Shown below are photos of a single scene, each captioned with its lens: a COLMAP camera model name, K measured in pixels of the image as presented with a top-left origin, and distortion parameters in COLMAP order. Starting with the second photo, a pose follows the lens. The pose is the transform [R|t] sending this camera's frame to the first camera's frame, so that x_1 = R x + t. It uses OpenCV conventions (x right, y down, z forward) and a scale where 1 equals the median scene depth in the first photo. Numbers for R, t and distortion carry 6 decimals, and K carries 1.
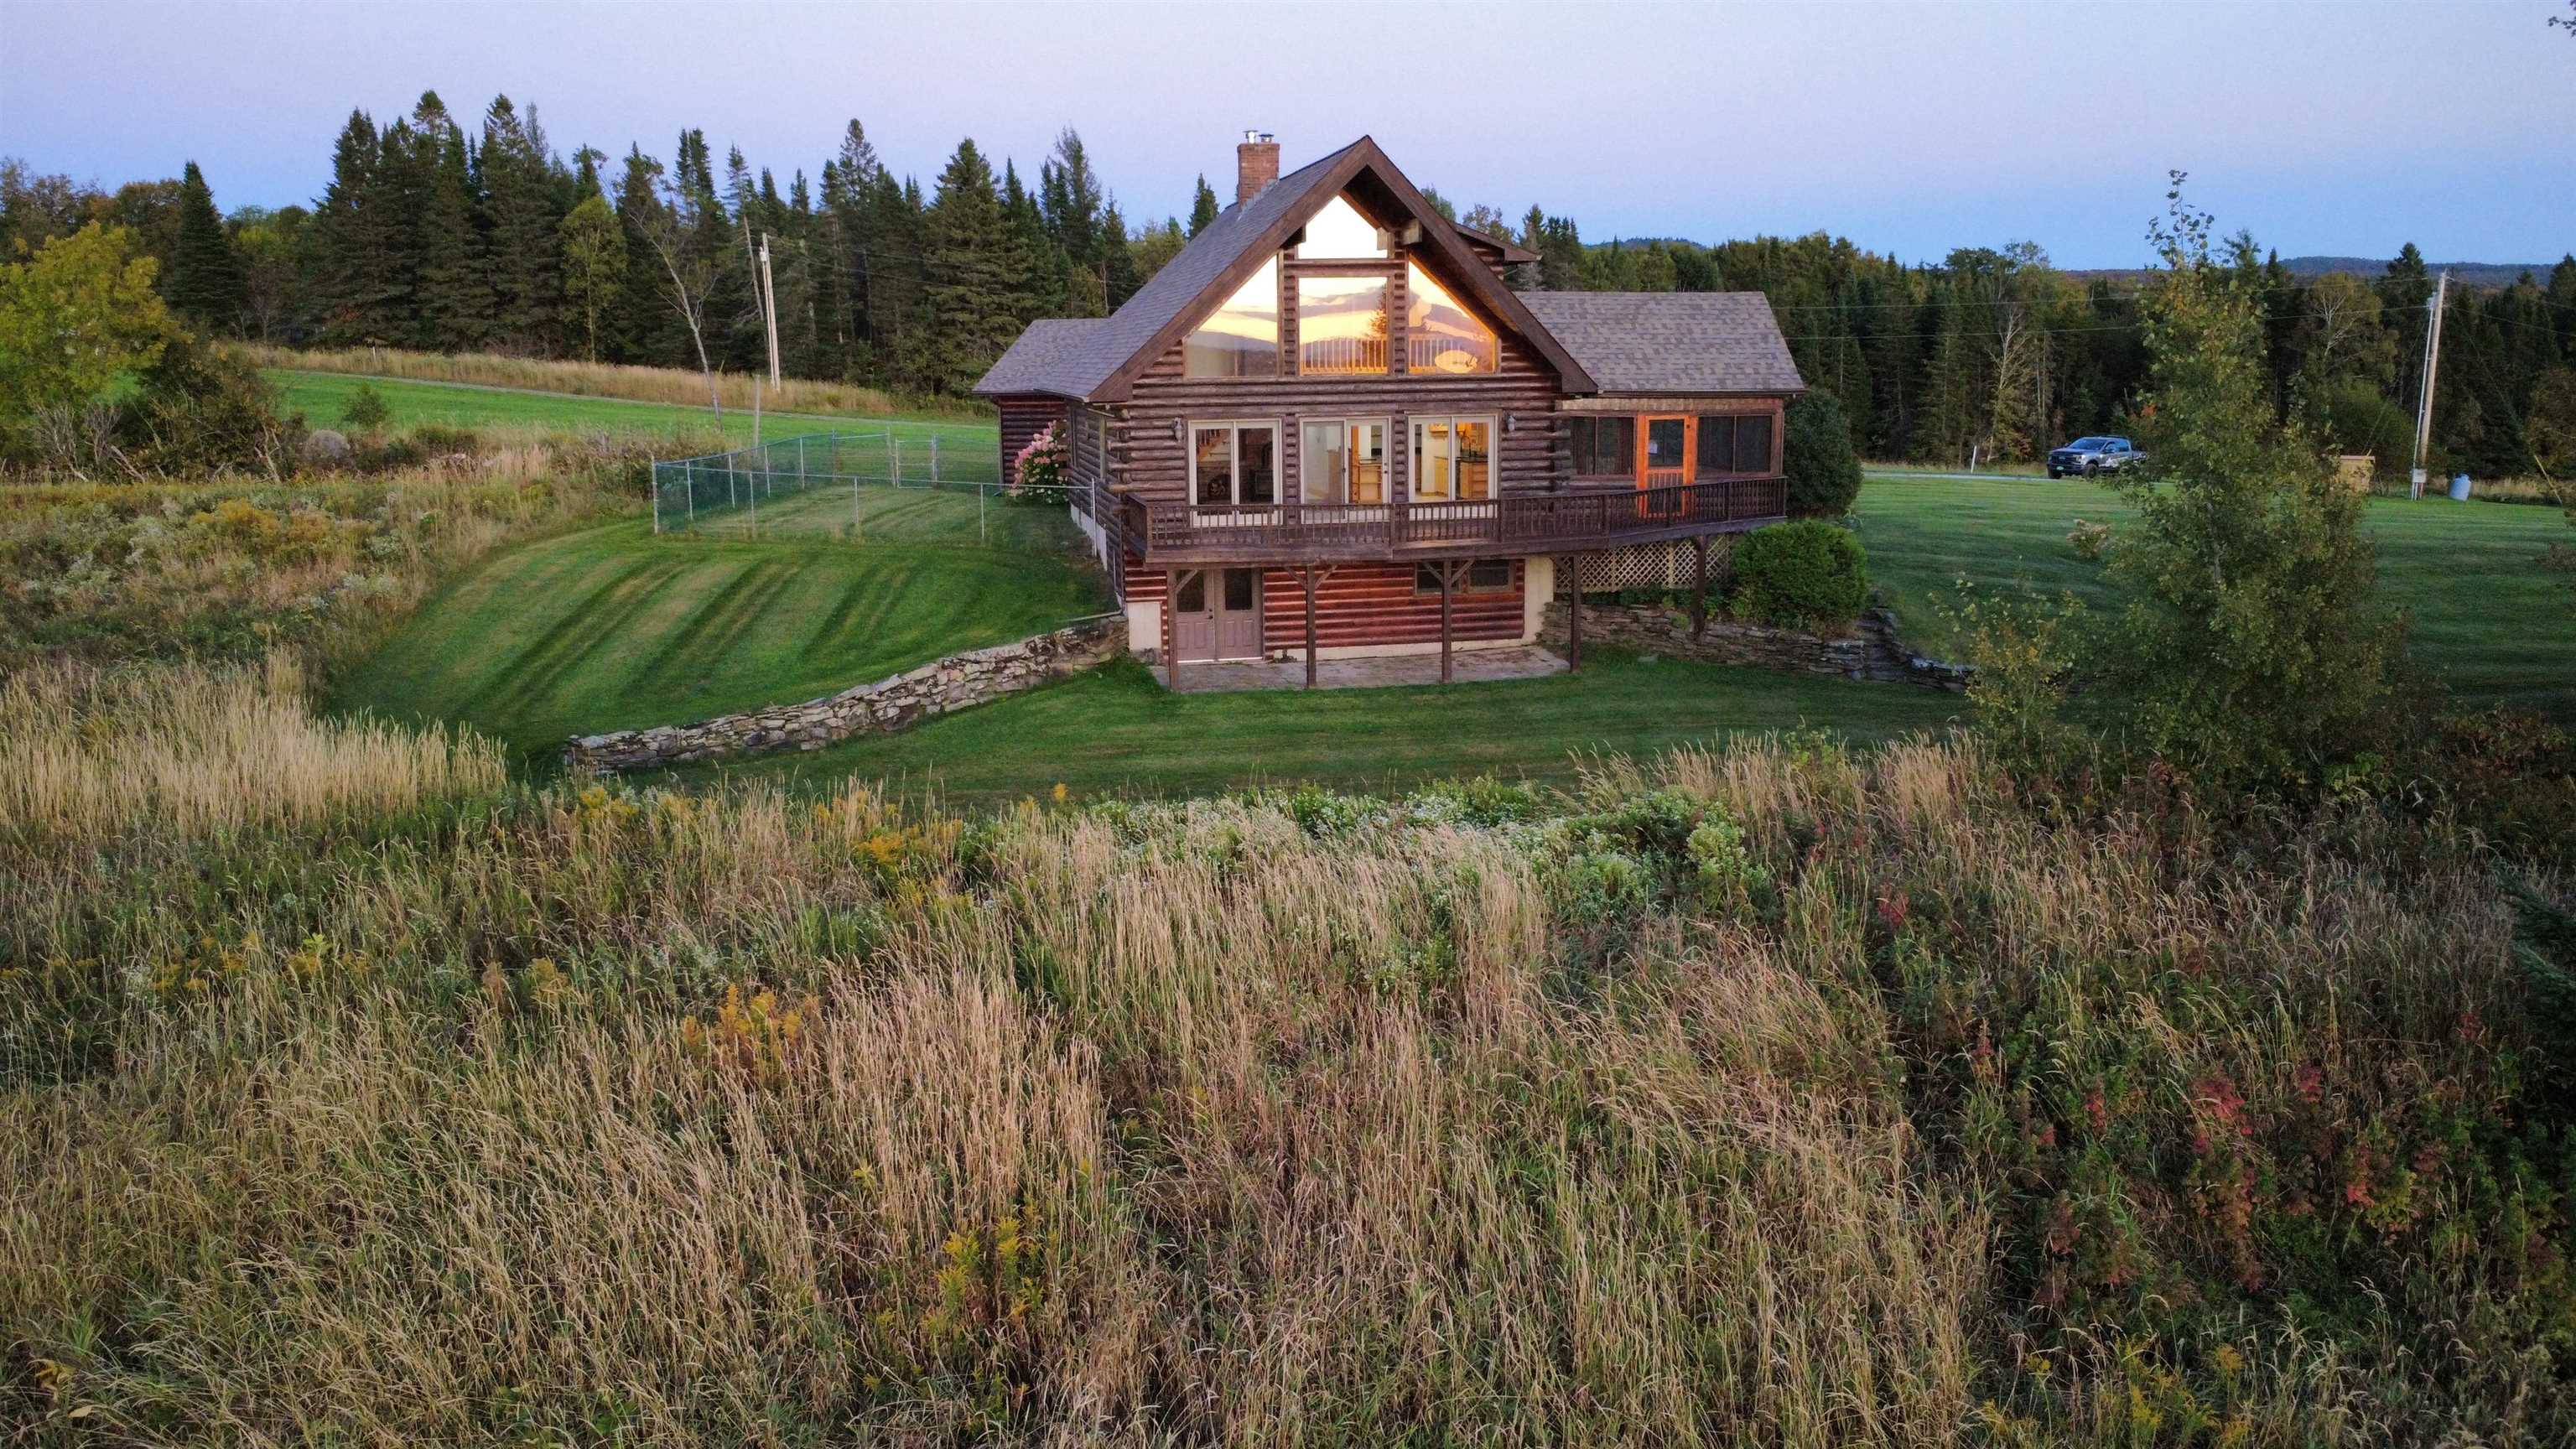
lens RADIAL K [[1868.3, 0, 1288.0], [0, 1868.3, 724.5], [0, 0, 1]] dist [-0.010023, 0.003504]
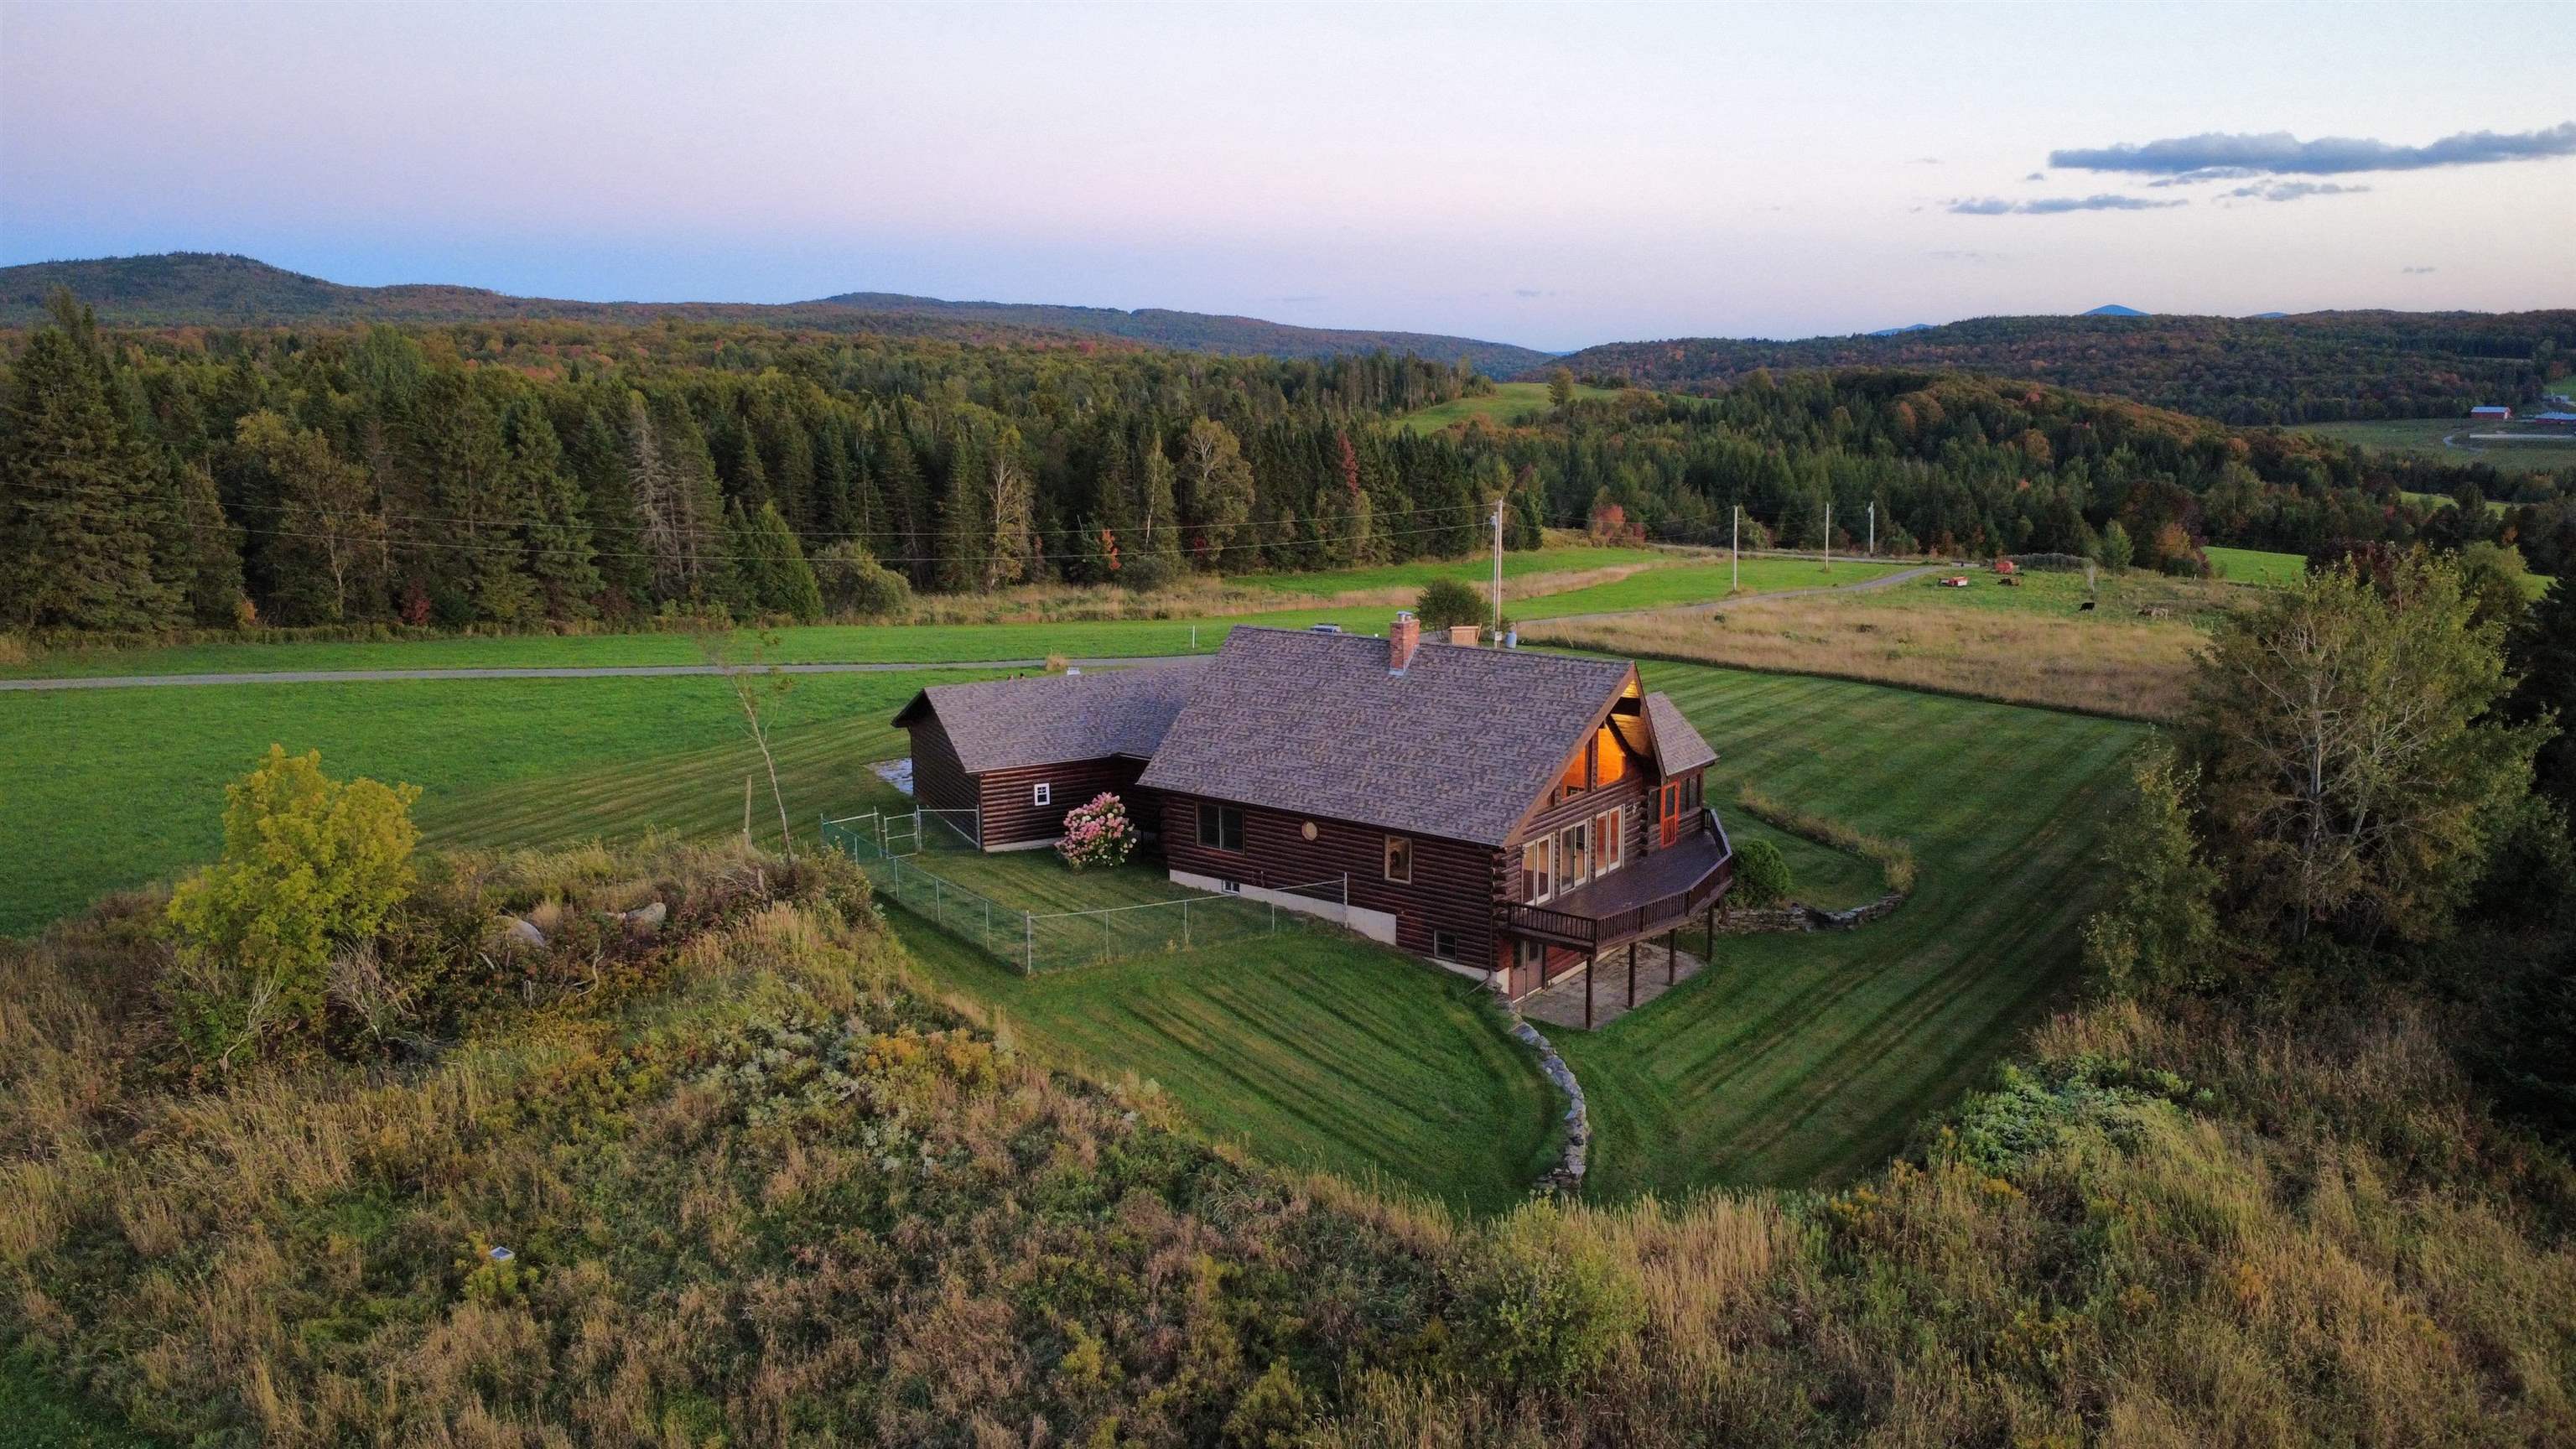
lens RADIAL K [[1868.3, 0, 1288.0], [0, 1868.3, 724.5], [0, 0, 1]] dist [-0.010023, 0.003504]
pose [[0.754797, -0.119222, 0.645034, -1.124730], [0.126168, 0.991370, 0.035599, -0.328406], [-0.643711, 0.054513, 0.763325, -0.025174]]
